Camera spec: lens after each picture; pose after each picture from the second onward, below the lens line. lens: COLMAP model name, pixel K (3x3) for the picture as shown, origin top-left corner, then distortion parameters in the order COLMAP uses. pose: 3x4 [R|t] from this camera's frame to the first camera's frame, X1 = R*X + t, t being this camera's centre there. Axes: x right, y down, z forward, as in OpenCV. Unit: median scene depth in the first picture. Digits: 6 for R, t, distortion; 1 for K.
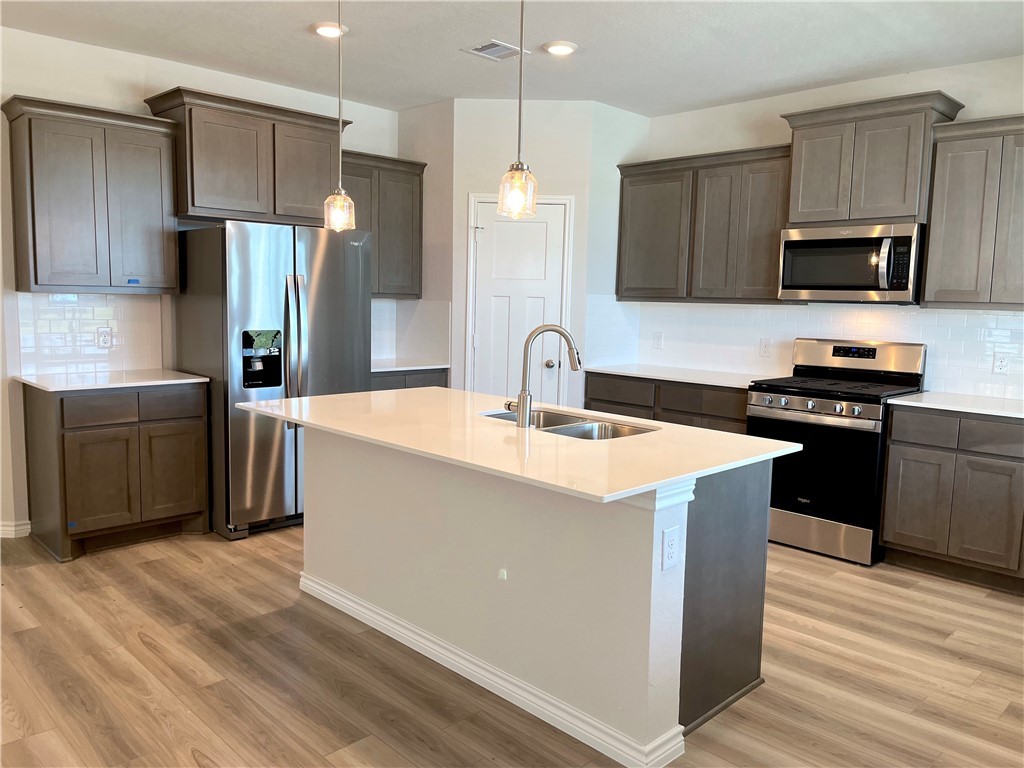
lens RADIAL K [[778.4, 0, 512.0], [0, 778.4, 384.0], [0, 0, 1]] dist [0.069140, -0.107234]
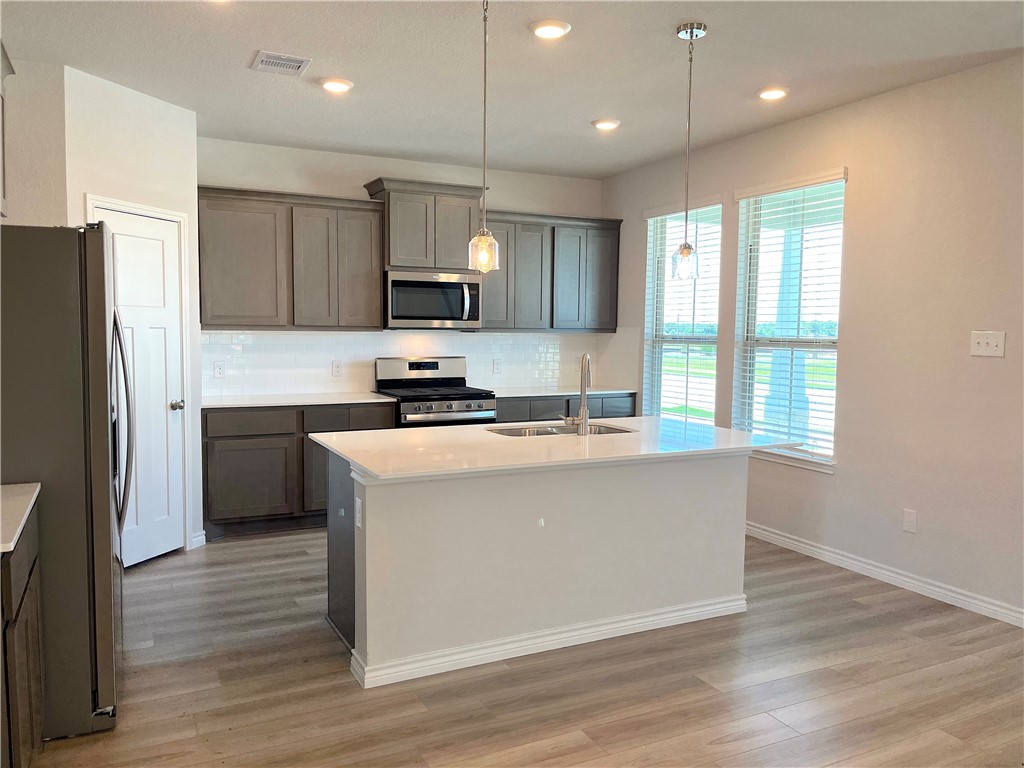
lens RADIAL K [[778.4, 0, 512.0], [0, 778.4, 384.0], [0, 0, 1]] dist [0.069140, -0.107234]
pose [[0.308548, -0.089307, 0.947007, -0.819293], [0.104039, 0.992778, 0.059726, -0.077863], [-0.945502, 0.080097, 0.315611, 0.471507]]
